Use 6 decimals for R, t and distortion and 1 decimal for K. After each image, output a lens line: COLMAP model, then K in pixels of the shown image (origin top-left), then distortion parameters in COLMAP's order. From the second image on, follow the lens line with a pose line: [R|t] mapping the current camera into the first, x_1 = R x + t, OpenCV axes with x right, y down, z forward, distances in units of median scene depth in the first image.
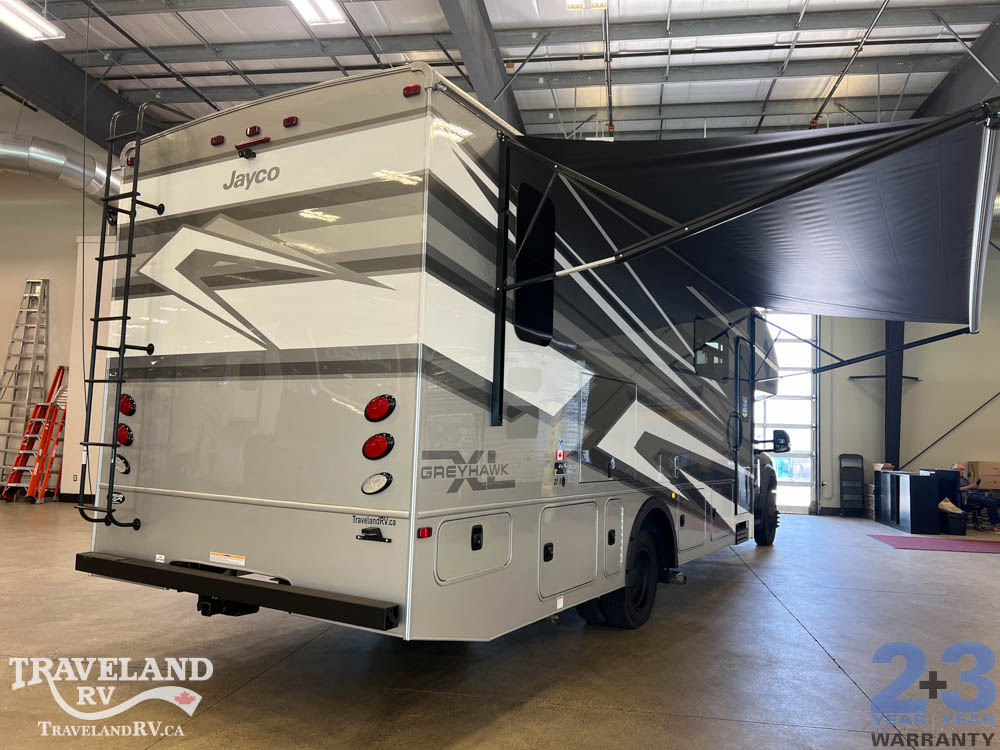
lens RADIAL K [[755.1, 0, 500.0], [0, 755.1, 376.7], [0, 0, 1]] dist [0.046458, -0.001822]
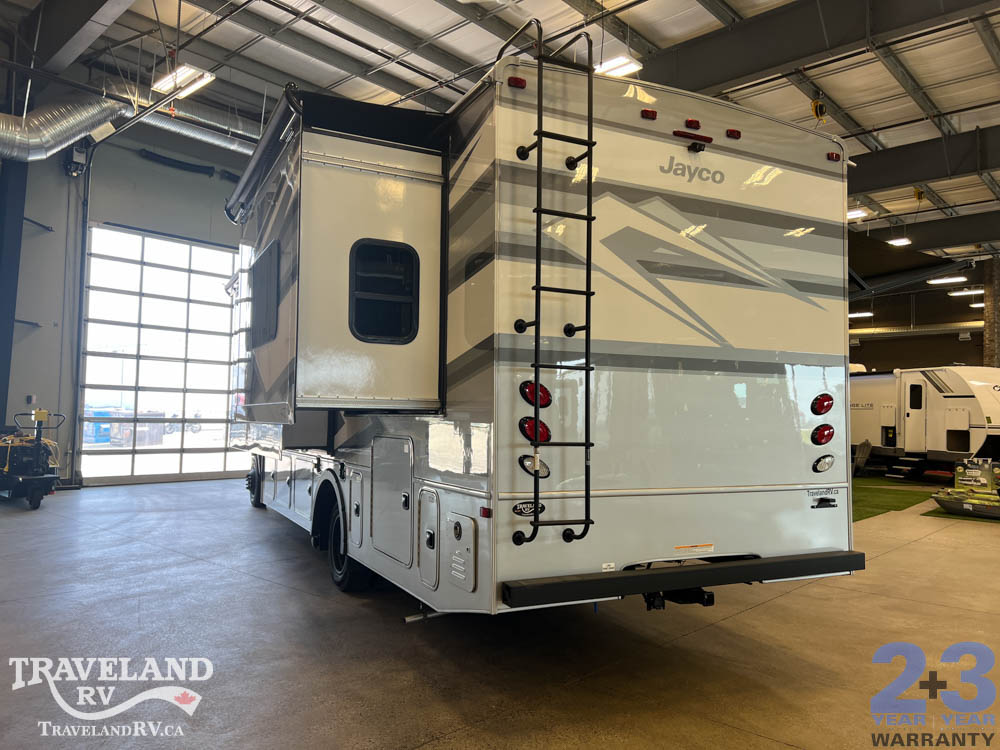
lens RADIAL K [[755.1, 0, 499.0], [0, 755.1, 373.9], [0, 0, 1]] dist [0.046458, -0.001822]
pose [[0.532533, 0.020646, 0.846157, -1.309786], [-0.065153, 0.997736, 0.016660, 0.004645], [-0.843898, -0.064002, 0.532672, 0.667391]]
